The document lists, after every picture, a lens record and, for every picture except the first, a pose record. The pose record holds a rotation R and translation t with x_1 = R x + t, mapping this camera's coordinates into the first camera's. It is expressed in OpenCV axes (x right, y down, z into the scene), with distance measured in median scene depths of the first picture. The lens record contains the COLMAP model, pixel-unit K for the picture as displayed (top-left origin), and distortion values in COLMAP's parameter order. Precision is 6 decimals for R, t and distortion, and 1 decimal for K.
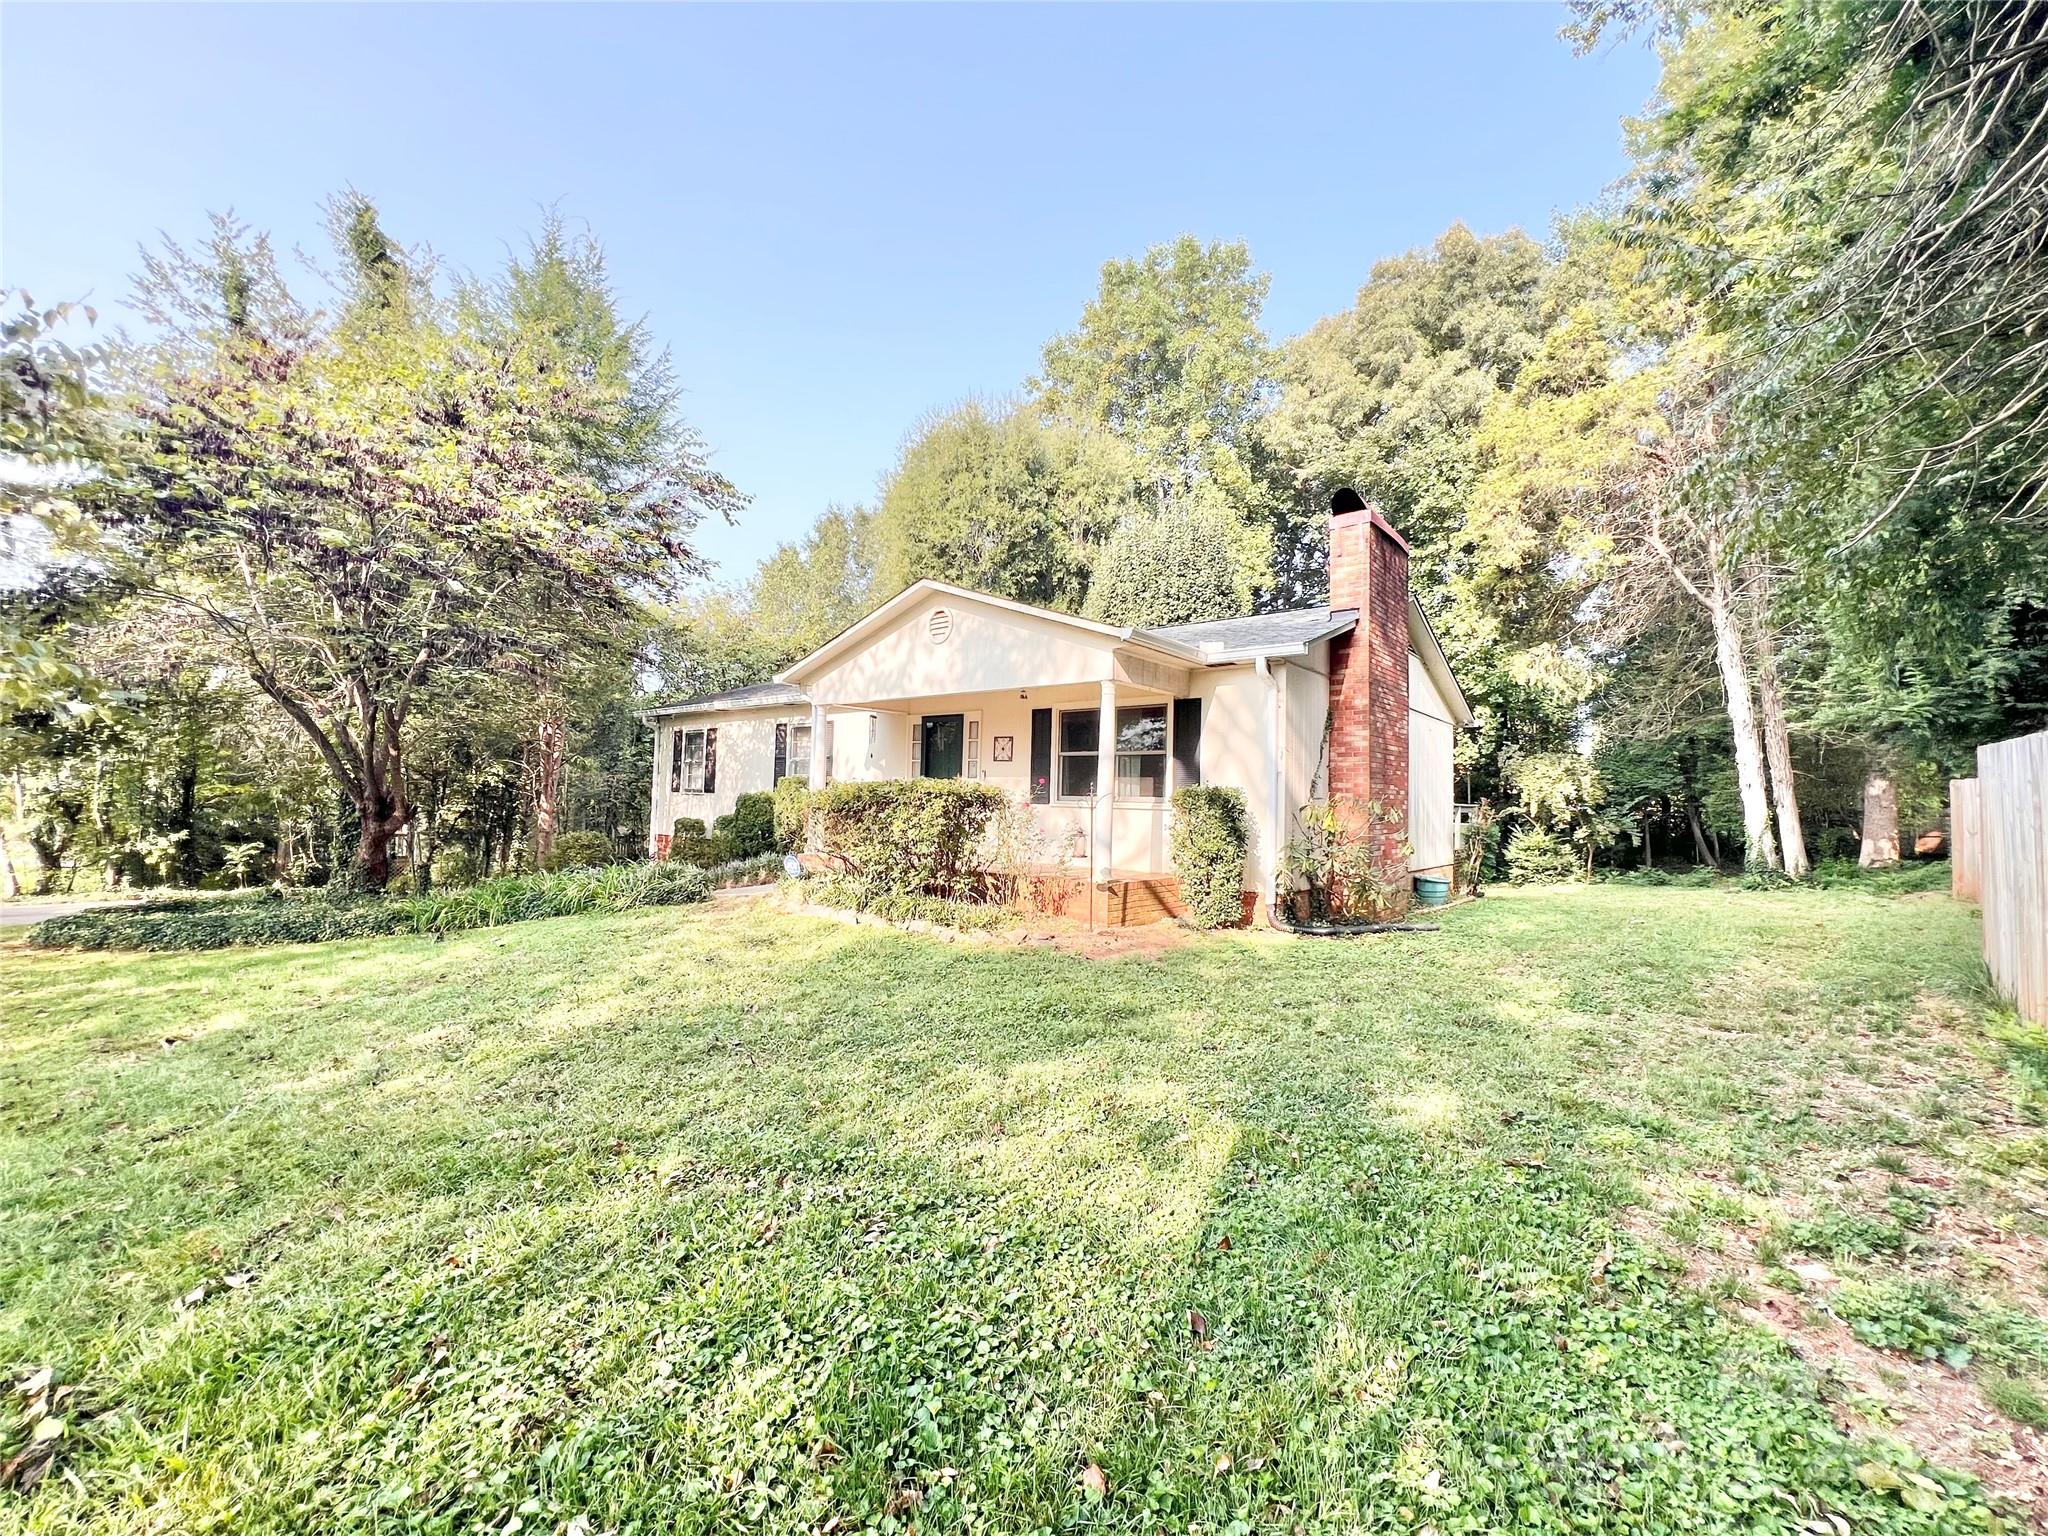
lens RADIAL K [[820.2, 0, 1022.1], [0, 820.2, 767.8], [0, 0, 1]] dist [-0.003306, 0.001101]
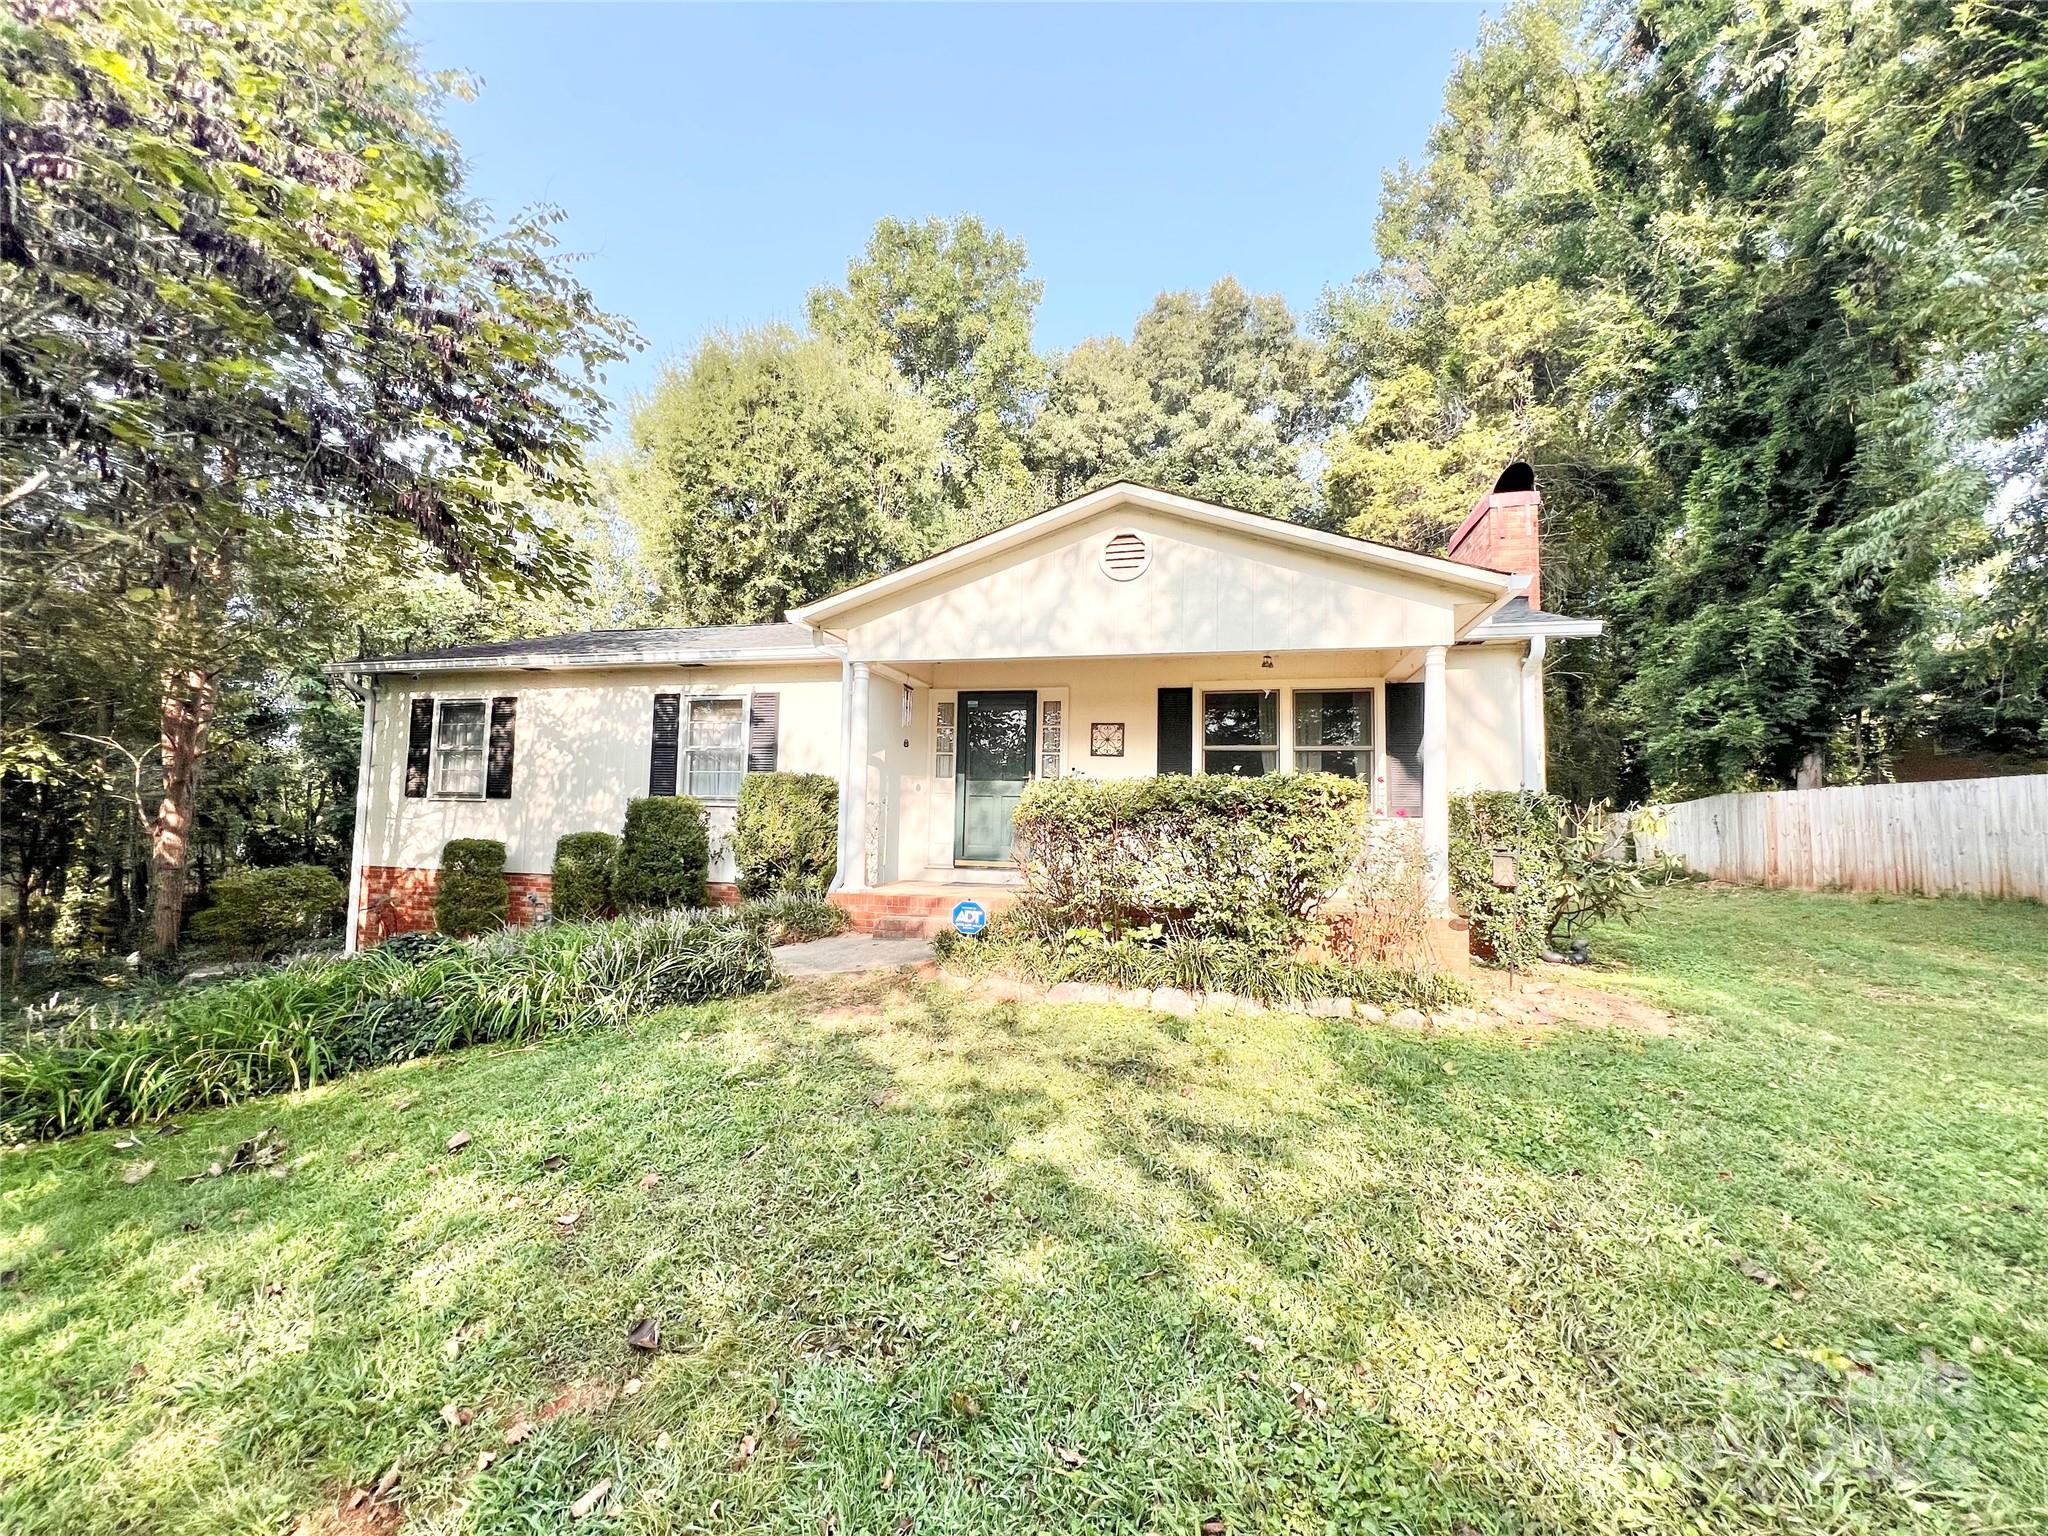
lens RADIAL K [[820.2, 0, 1025.8], [0, 820.2, 767.7], [0, 0, 1]] dist [-0.003306, 0.001101]
pose [[0.903077, 0.021114, 0.428959, -0.282445], [-0.015261, 0.999738, -0.017079, 0.011352], [-0.429207, 0.008877, 0.903162, 0.248354]]
